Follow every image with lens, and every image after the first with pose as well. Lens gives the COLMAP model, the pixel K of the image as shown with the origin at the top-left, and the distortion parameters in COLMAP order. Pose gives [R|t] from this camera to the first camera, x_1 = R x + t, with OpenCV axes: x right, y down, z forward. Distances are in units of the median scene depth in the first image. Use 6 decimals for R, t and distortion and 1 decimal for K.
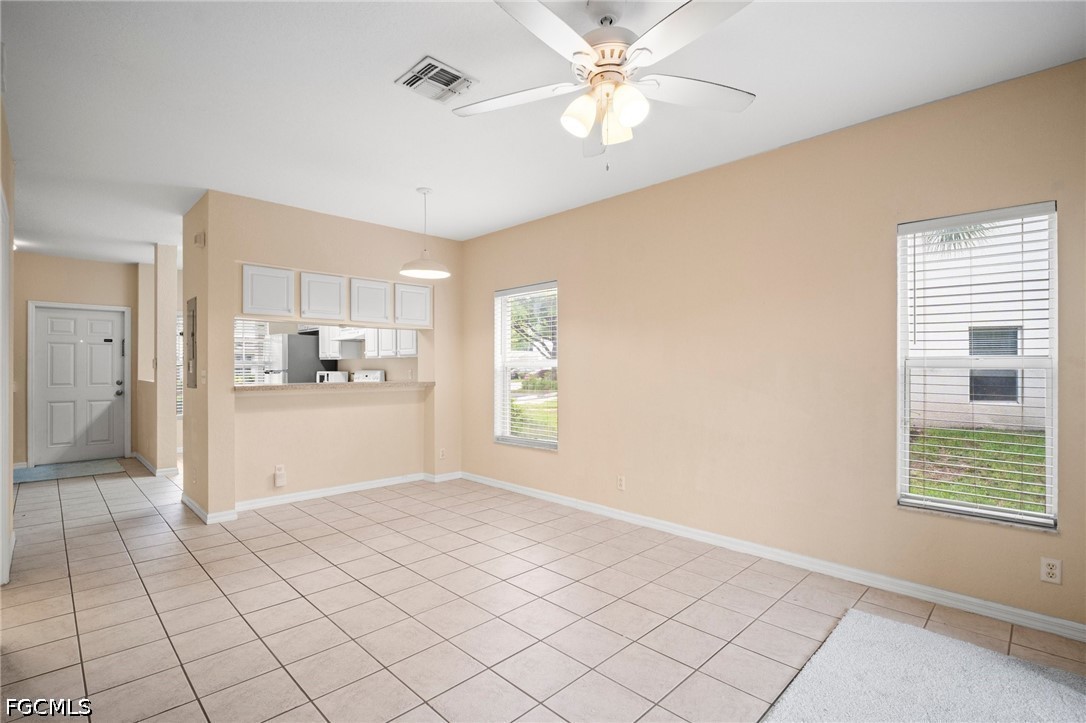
lens RADIAL K [[498.9, 0, 528.8], [0, 498.9, 365.8], [0, 0, 1]] dist [0.002250, -0.009154]
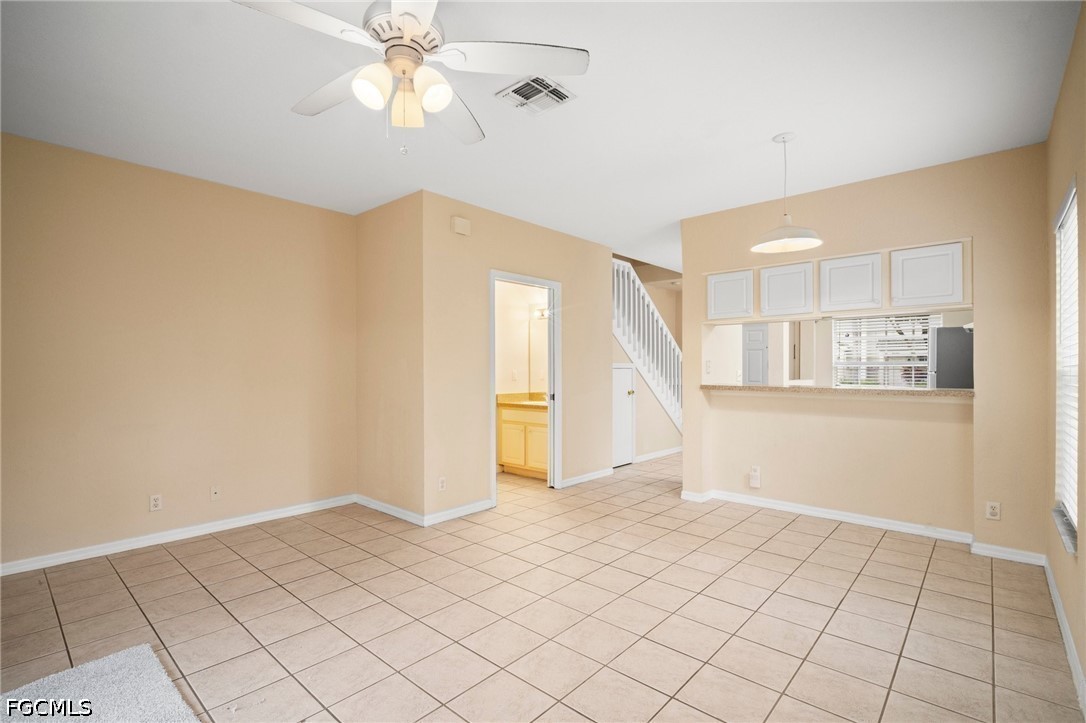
lens RADIAL K [[498.9, 0, 538.0], [0, 498.9, 369.1], [0, 0, 1]] dist [0.002250, -0.009154]
pose [[0.074309, 0.000625, -0.997235, 0.455398], [0.003910, 0.999992, 0.000918, 0.002123], [0.997228, -0.003968, 0.074306, 0.485754]]
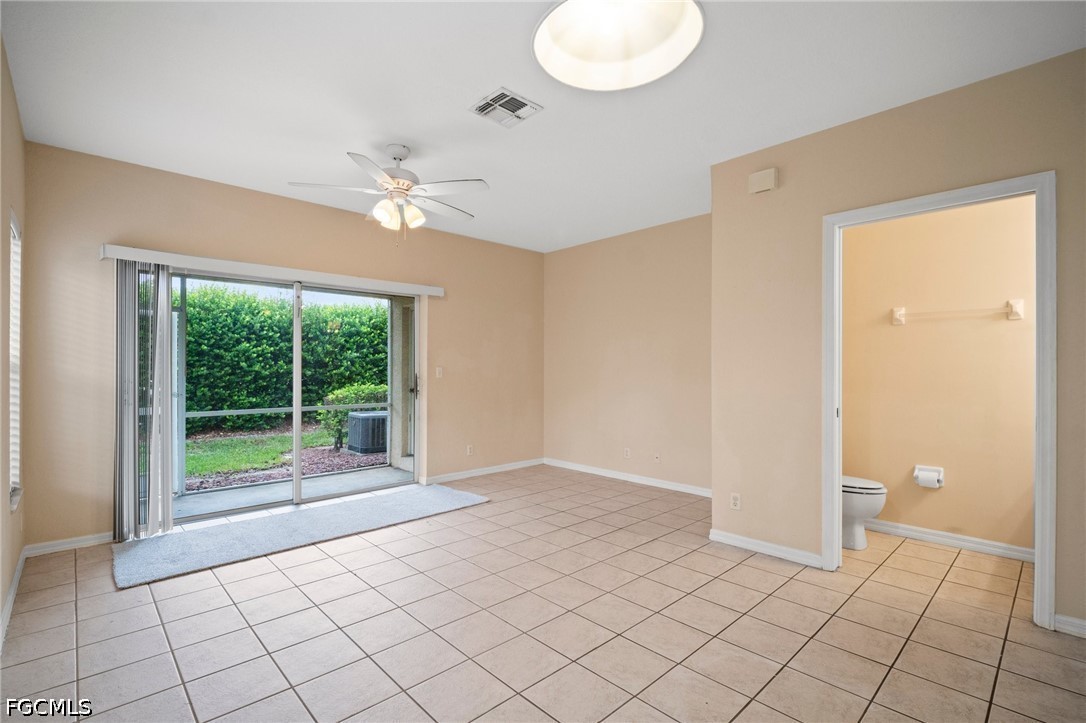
lens RADIAL K [[498.9, 0, 532.9], [0, 498.9, 364.9], [0, 0, 1]] dist [0.002250, -0.009154]
pose [[-0.999822, -0.004388, 0.018355, -0.135057], [-0.004629, 0.999904, -0.013071, 0.010439], [-0.018296, -0.013154, -0.999746, 1.132923]]
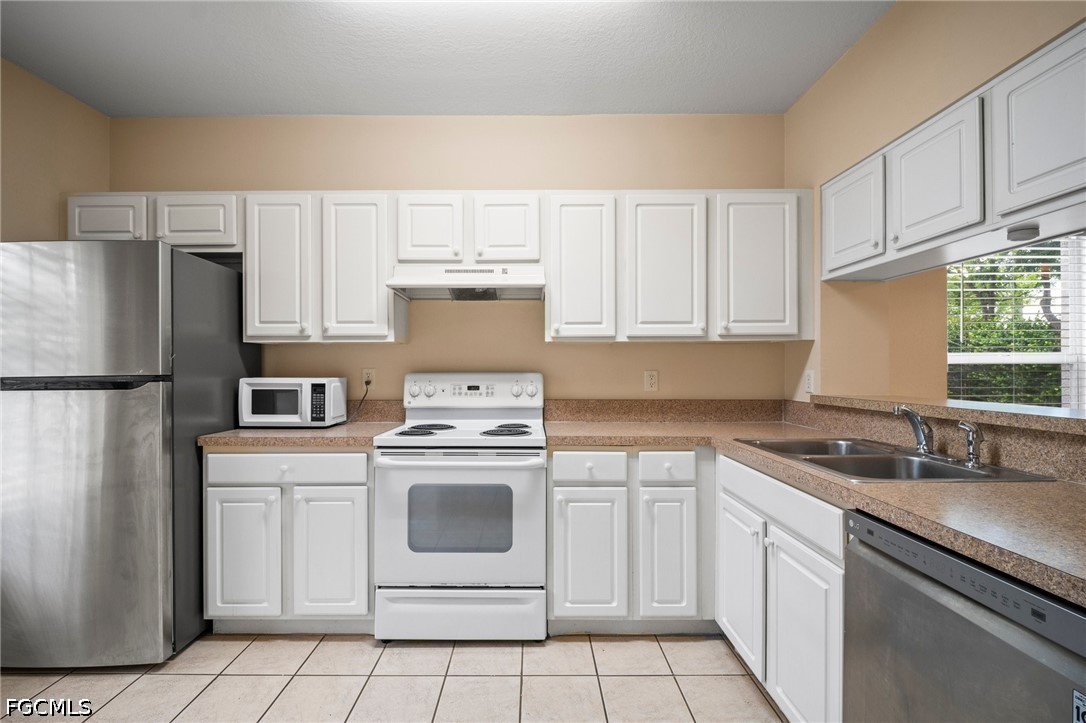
lens RADIAL K [[504.9, 0, 532.7], [0, 504.9, 369.4], [0, 0, 1]] dist [0.000428, -0.004150]
pose [[0.694263, -0.003080, 0.719715, -0.904368], [-0.000655, 0.999988, 0.004912, 0.006257], [-0.719721, -0.003882, 0.694252, 1.088917]]
